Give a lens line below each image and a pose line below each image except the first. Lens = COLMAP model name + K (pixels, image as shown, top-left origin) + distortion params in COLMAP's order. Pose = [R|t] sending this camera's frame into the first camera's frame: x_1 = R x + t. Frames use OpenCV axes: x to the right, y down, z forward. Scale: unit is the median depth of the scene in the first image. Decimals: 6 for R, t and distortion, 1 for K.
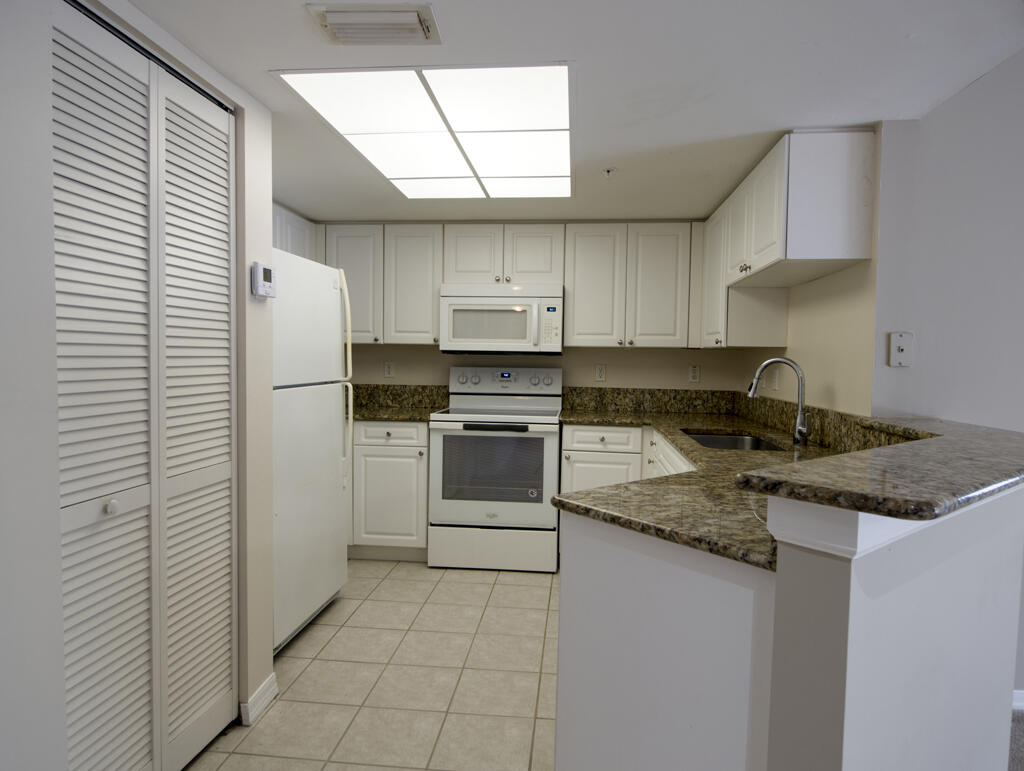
lens RADIAL K [[634.5, 0, 503.8], [0, 634.5, 380.8], [0, 0, 1]] dist [0.020945, -0.005421]
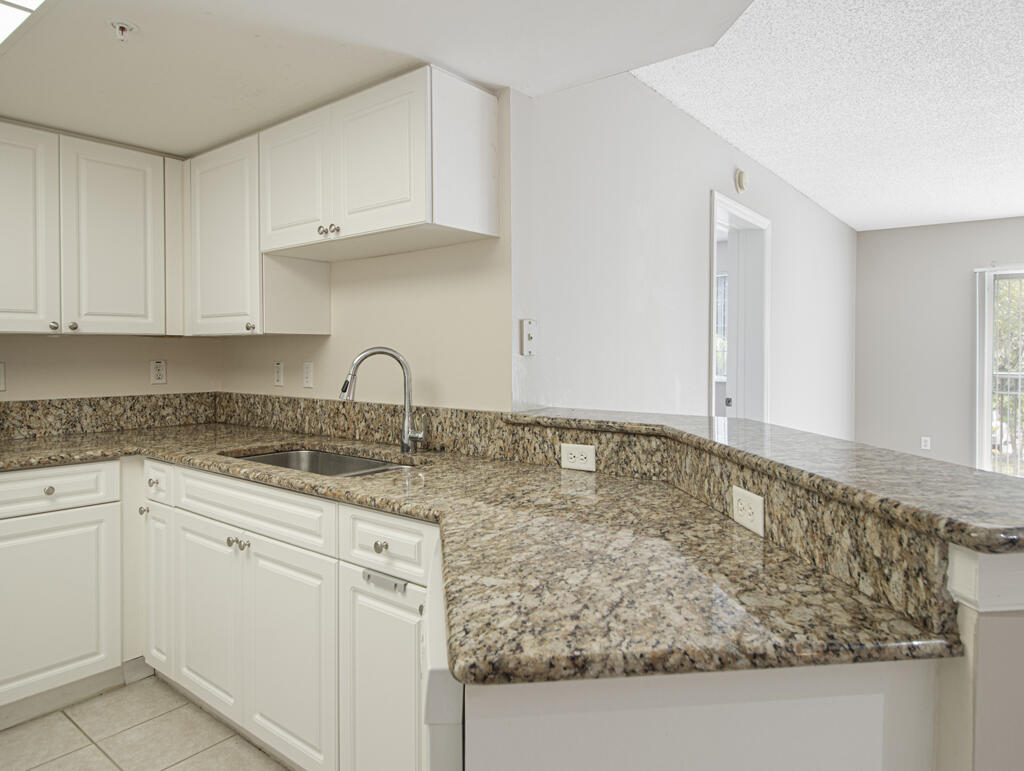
lens RADIAL K [[660.0, 0, 535.6], [0, 660.0, 358.7], [0, 0, 1]] dist [-0.001318, -0.002568]
pose [[0.526028, -0.028011, 0.850006, -0.121974], [0.042766, 0.999064, 0.006458, -0.014296], [-0.849392, 0.032954, 0.526733, 0.295327]]
